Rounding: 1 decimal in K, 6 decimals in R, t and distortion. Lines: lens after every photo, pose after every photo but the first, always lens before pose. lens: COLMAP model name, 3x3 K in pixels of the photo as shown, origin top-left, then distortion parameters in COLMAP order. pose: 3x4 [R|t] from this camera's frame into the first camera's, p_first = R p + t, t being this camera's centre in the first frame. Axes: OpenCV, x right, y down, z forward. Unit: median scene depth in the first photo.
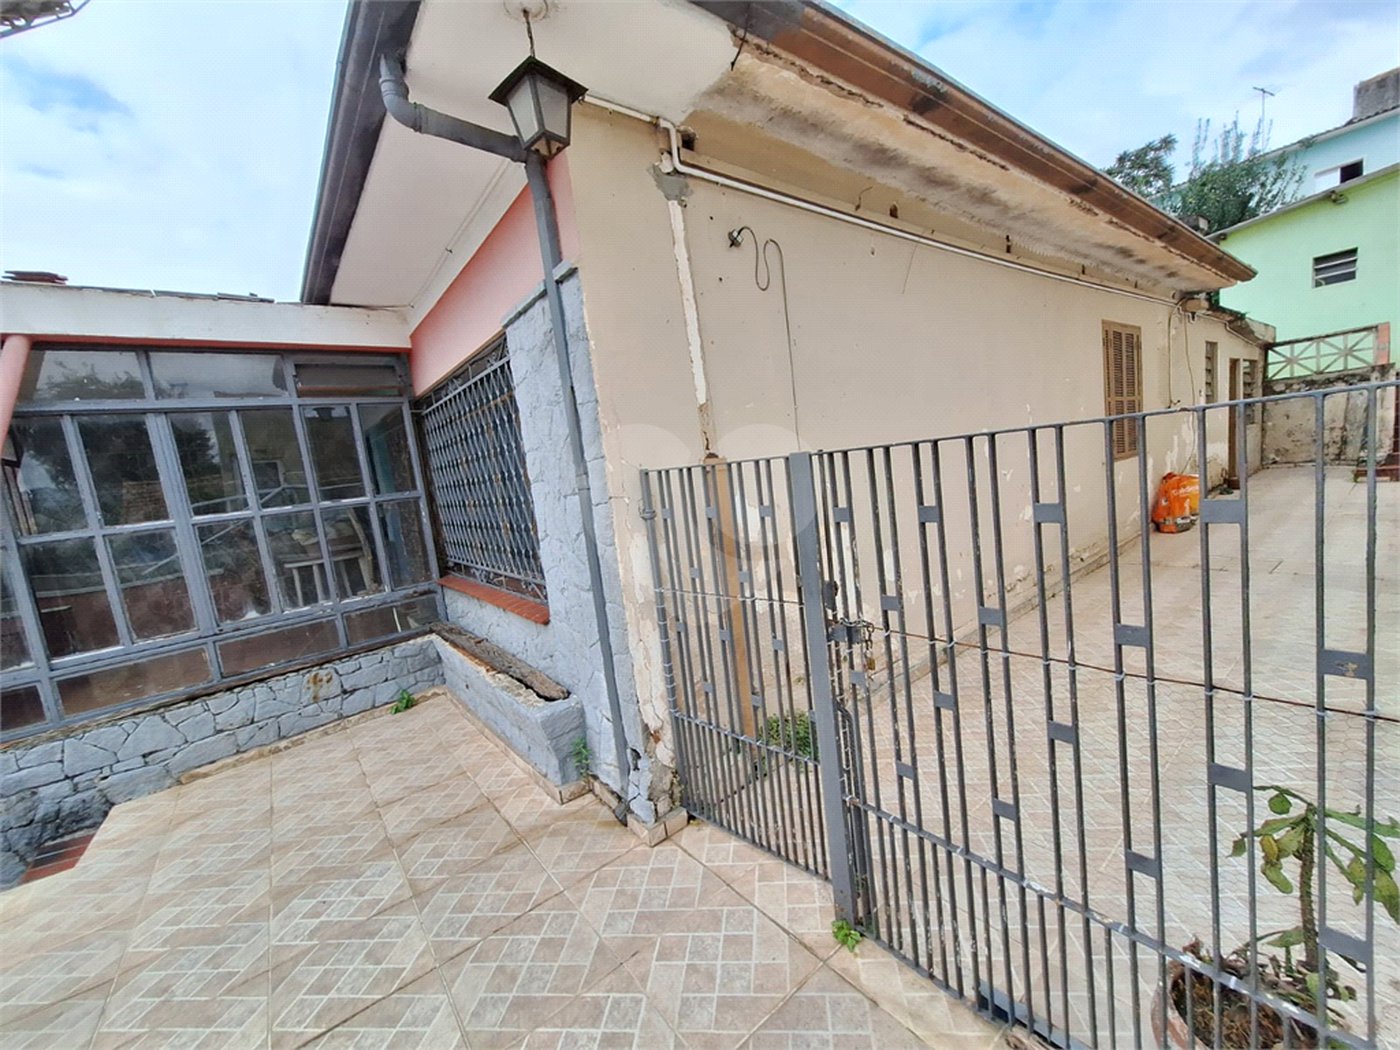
lens RADIAL K [[558.9, 0, 711.4], [0, 558.9, 529.4], [0, 0, 1]] dist [-0.000175, 0.000304]
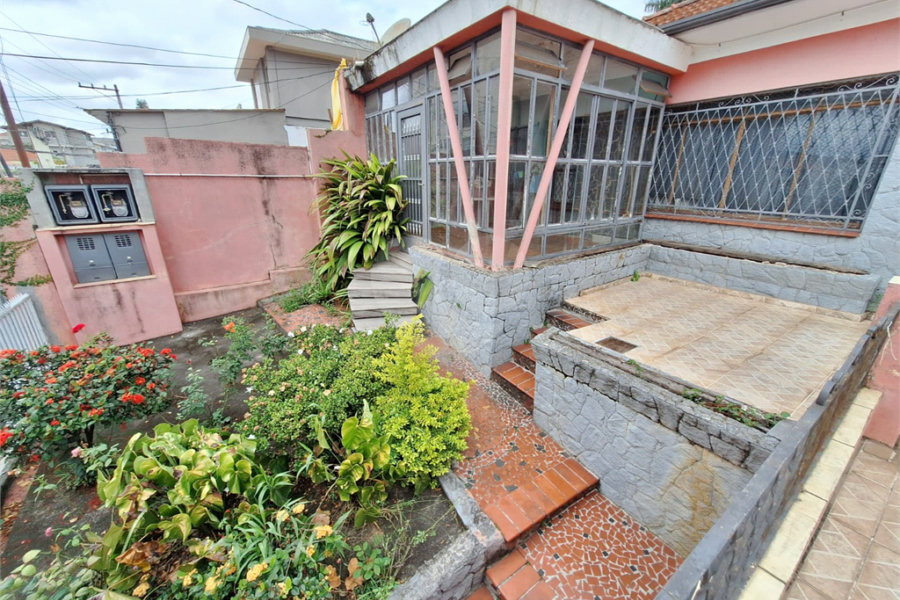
lens RADIAL K [[356.5, 0, 456.0], [0, 356.5, 302.0], [0, 0, 1]] dist [-0.009211, 0.005122]
pose [[0.989671, 0.140065, -0.030542, -1.129566], [-0.129617, 0.965292, 0.226740, 0.200037], [0.061240, -0.220439, 0.973476, -0.252513]]
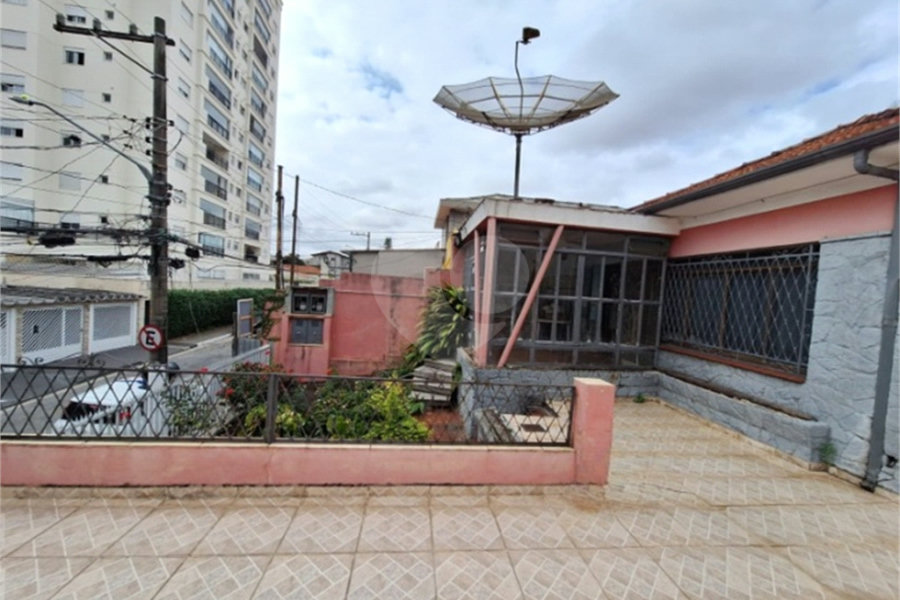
lens RADIAL K [[356.5, 0, 456.0], [0, 356.5, 302.0], [0, 0, 1]] dist [-0.009211, 0.005122]
pose [[0.836024, 0.184734, -0.516659, -0.512784], [-0.220286, 0.975405, -0.007691, 0.117355], [0.502531, 0.120242, 0.856157, -0.550405]]
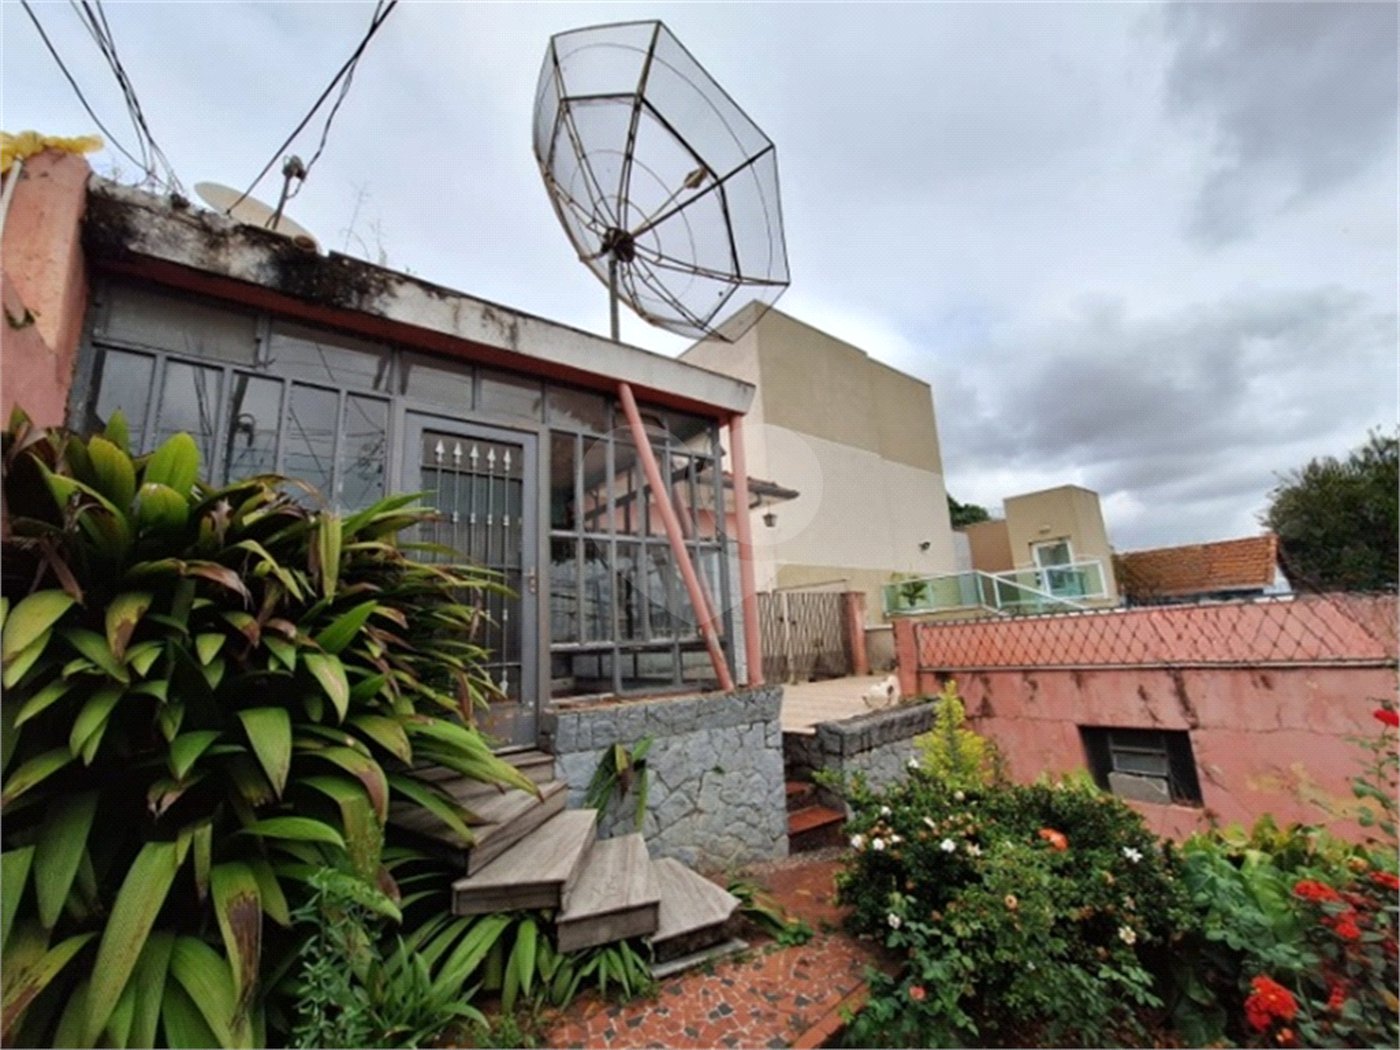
lens RADIAL K [[558.9, 0, 711.4], [0, 558.9, 529.4], [0, 0, 1]] dist [-0.000175, 0.000304]
pose [[0.019186, 0.311822, 0.949947, -2.160722], [0.175156, 0.934380, -0.310249, 0.353028], [-0.984354, 0.172341, -0.036691, 0.716570]]
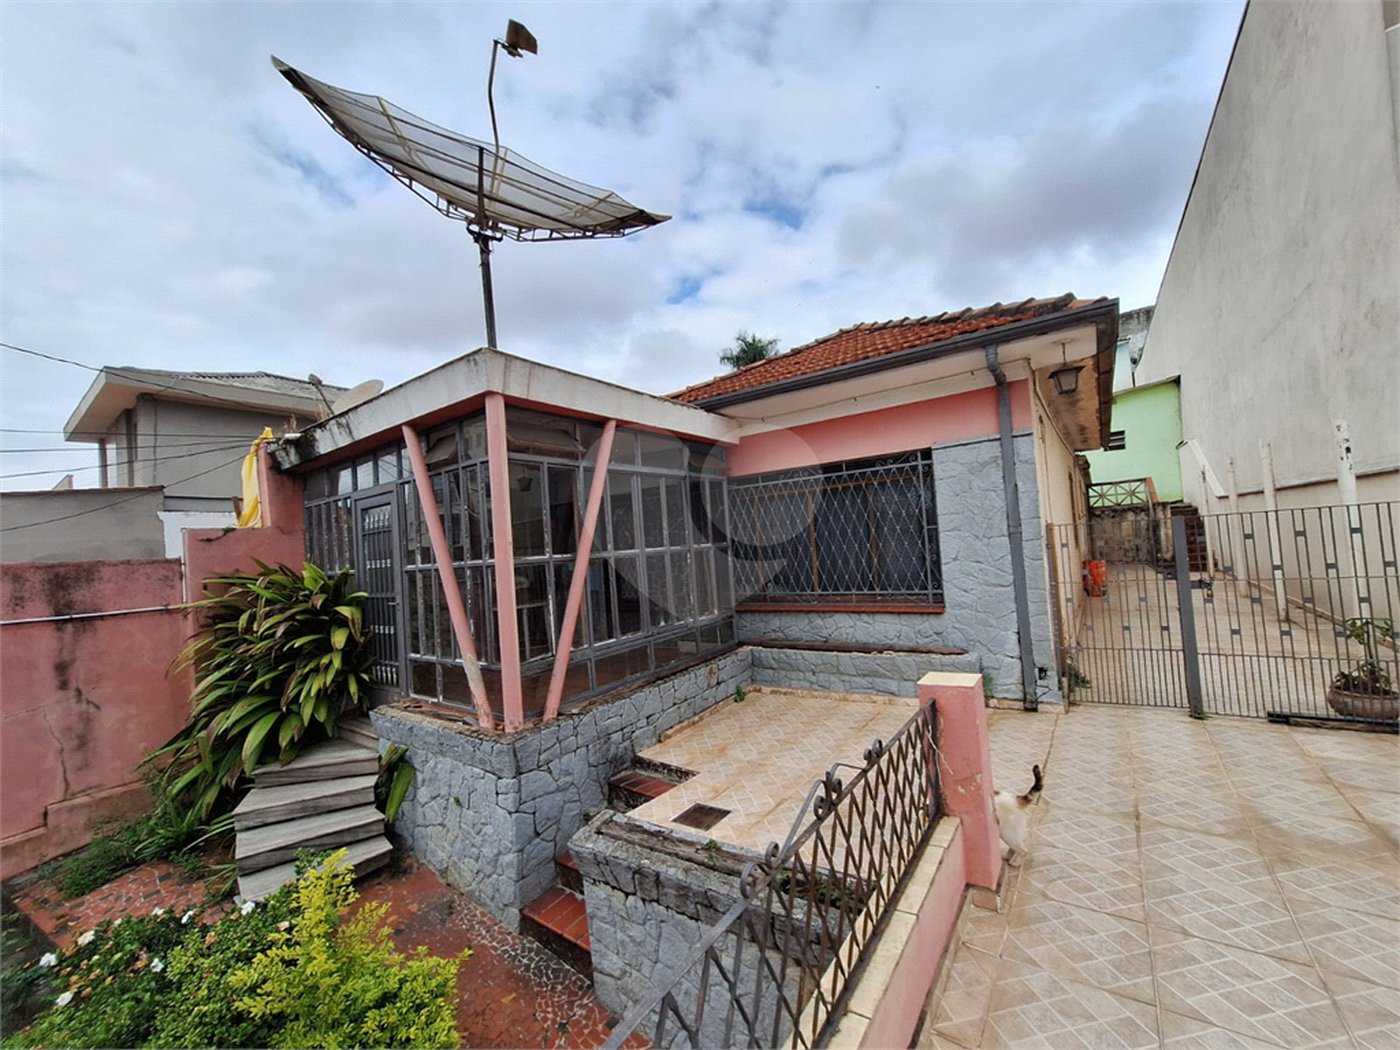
lens RADIAL K [[554.3, 0, 709.6], [0, 554.3, 526.8], [0, 0, 1]] dist [-0.002678, 0.000213]
pose [[0.961252, 0.054994, 0.270131, -1.022132], [-0.006442, 0.984113, -0.177424, 0.149724], [-0.275597, 0.168809, 0.946335, -0.328922]]
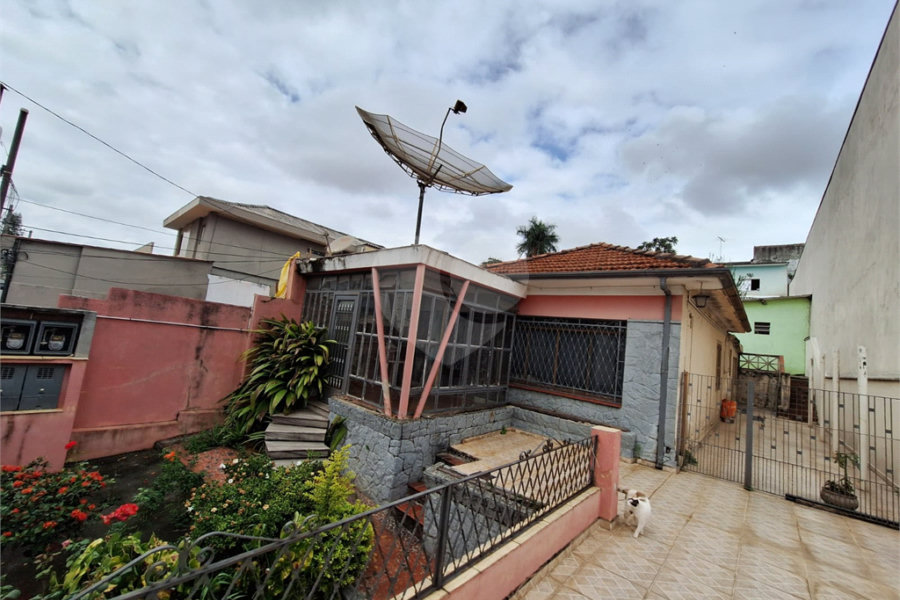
lens RADIAL K [[357.5, 0, 456.2], [0, 357.5, 303.9], [0, 0, 1]] dist [-0.001277, 0.000169]
pose [[0.956555, 0.242863, 0.161308, -1.179774], [-0.201789, 0.950831, -0.234950, 0.190635], [-0.210437, 0.192192, 0.958529, -0.640182]]
